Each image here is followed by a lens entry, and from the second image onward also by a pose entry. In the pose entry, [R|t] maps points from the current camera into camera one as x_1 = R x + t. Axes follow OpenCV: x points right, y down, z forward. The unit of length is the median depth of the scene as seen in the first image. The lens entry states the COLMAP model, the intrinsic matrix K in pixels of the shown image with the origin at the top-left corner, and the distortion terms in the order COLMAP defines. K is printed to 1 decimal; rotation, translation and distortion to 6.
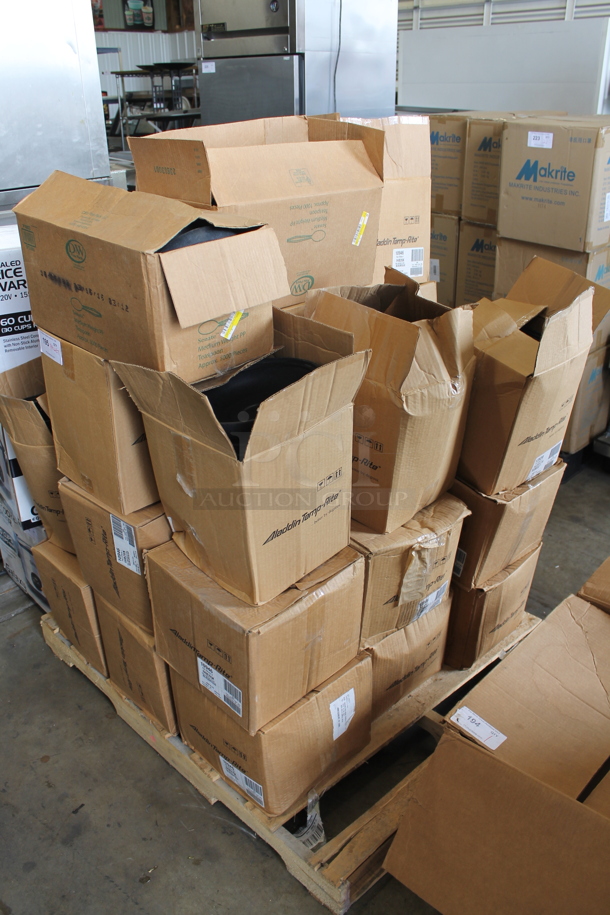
lens RADIAL K [[743.3, 0, 302.4], [0, 743.3, 459.6], [0, 0, 1]] dist [-0.103486, 0.007679]
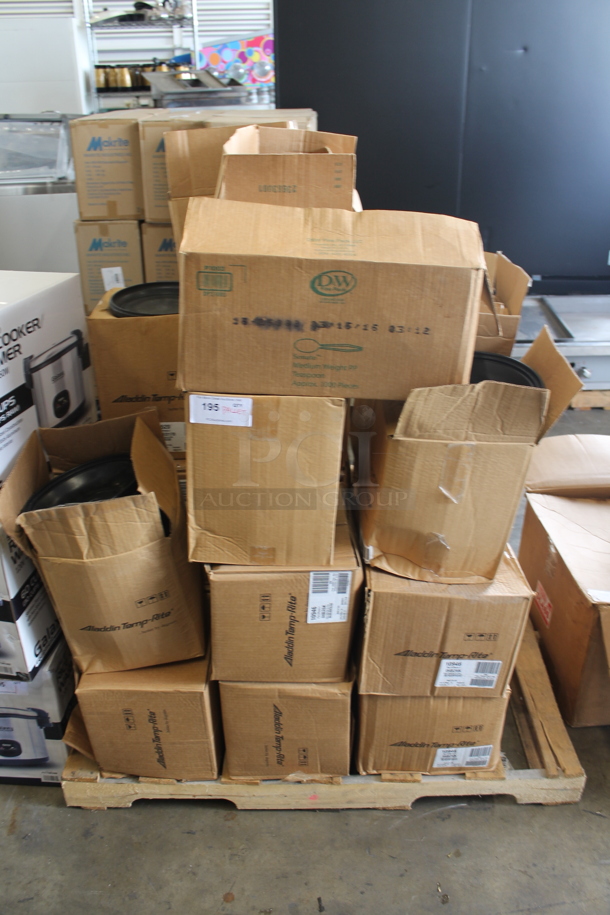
lens RADIAL K [[743.3, 0, 301.9], [0, 743.3, 457.6], [0, 0, 1]] dist [-0.103486, 0.007679]
pose [[0.709308, -0.314918, 0.630642, -0.680313], [0.313620, 0.942217, 0.117766, -0.143714], [-0.631288, 0.114250, 0.767087, 0.255863]]
